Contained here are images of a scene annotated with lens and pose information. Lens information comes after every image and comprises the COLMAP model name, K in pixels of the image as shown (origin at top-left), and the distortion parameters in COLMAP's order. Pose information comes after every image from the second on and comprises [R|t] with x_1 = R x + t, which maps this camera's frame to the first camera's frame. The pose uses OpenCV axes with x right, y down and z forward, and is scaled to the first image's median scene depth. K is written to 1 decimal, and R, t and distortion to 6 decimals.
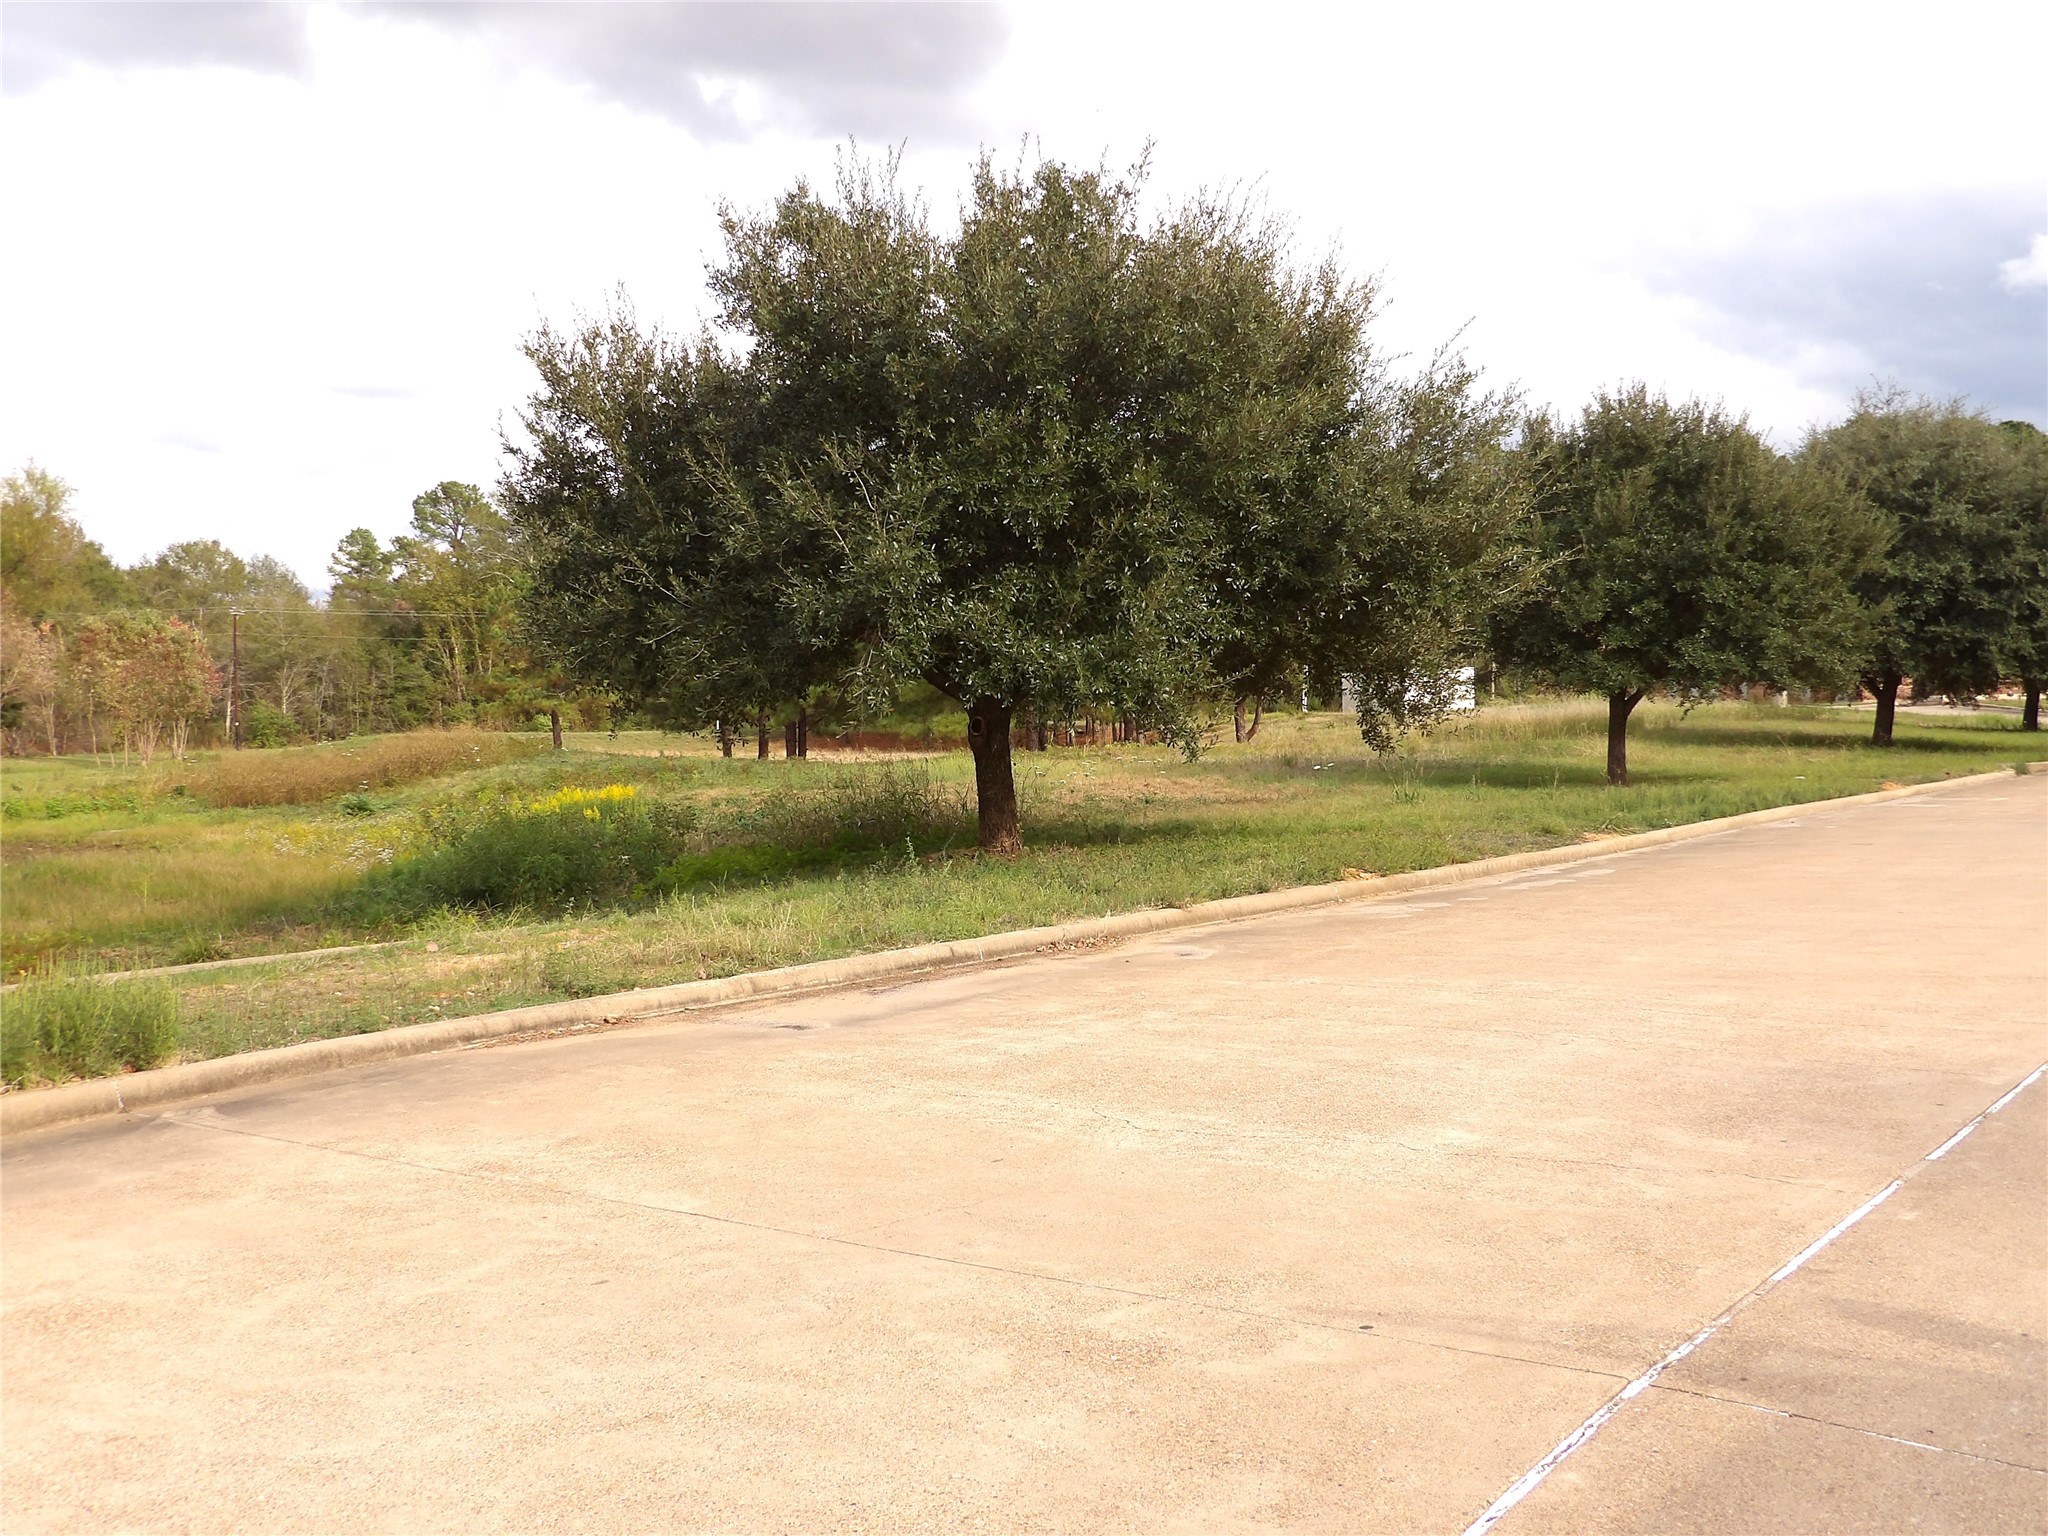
lens RADIAL K [[2059.1, 0, 1024.0], [0, 2059.1, 768.0], [0, 0, 1]] dist [-0.005434, 0.059038]
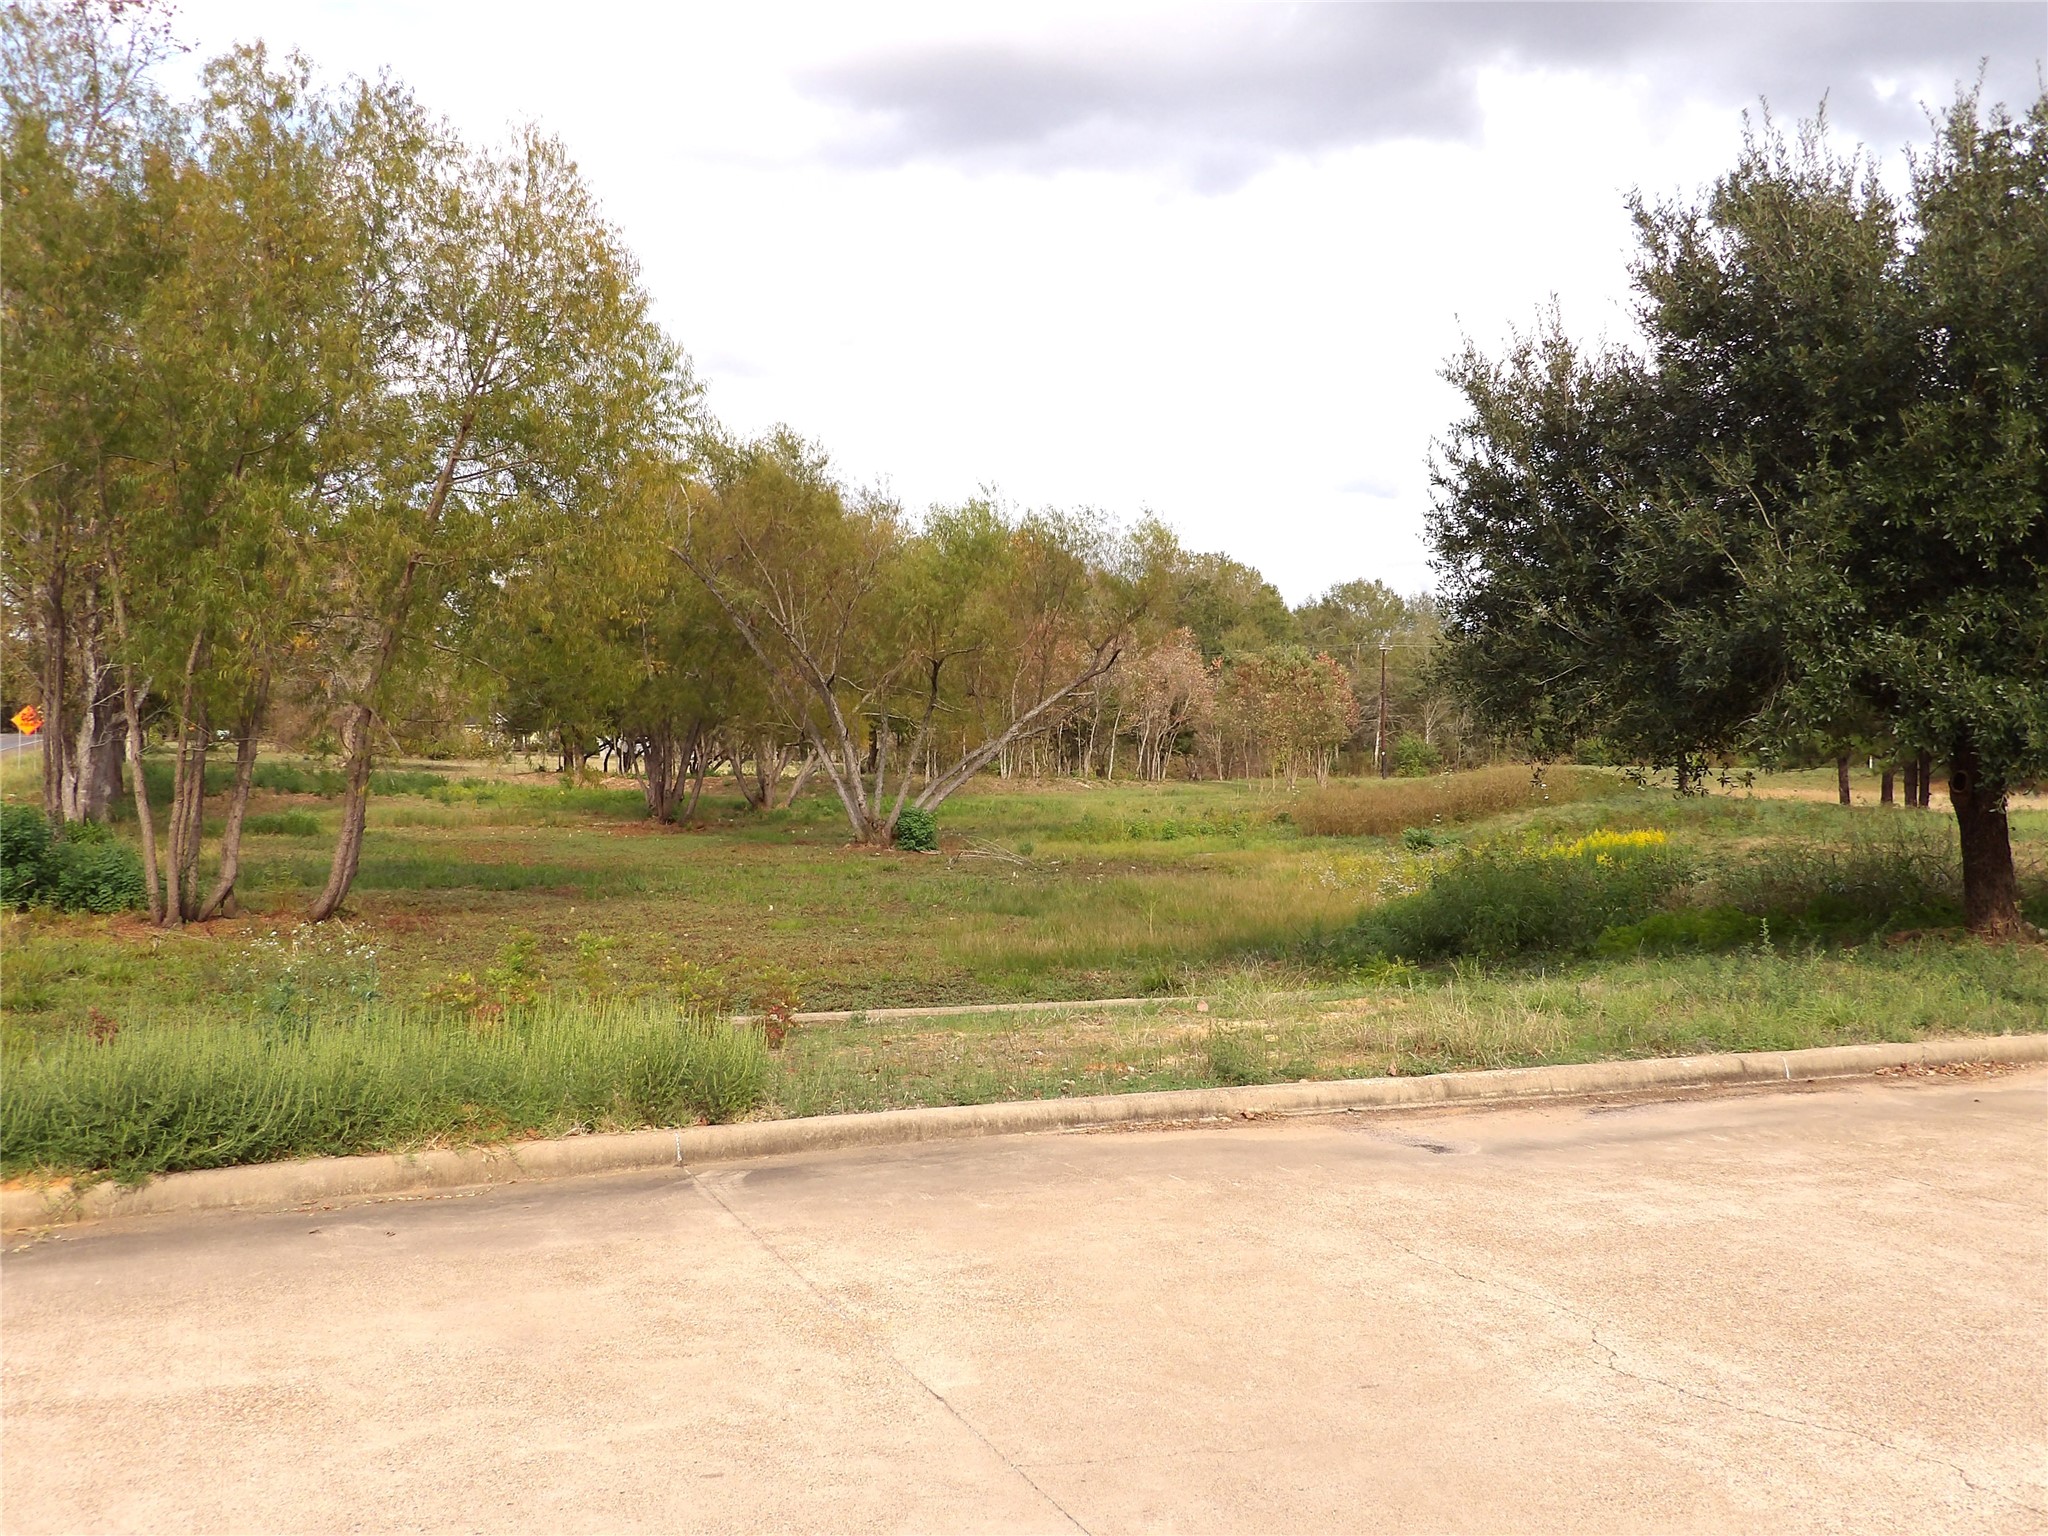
lens RADIAL K [[2059.1, 0, 1024.0], [0, 2059.1, 768.0], [0, 0, 1]] dist [-0.005434, 0.059038]
pose [[0.854806, 0.019961, -0.518563, 0.102619], [-0.028076, 0.999575, -0.007803, -0.010590], [0.518187, 0.021229, 0.855004, 0.107378]]
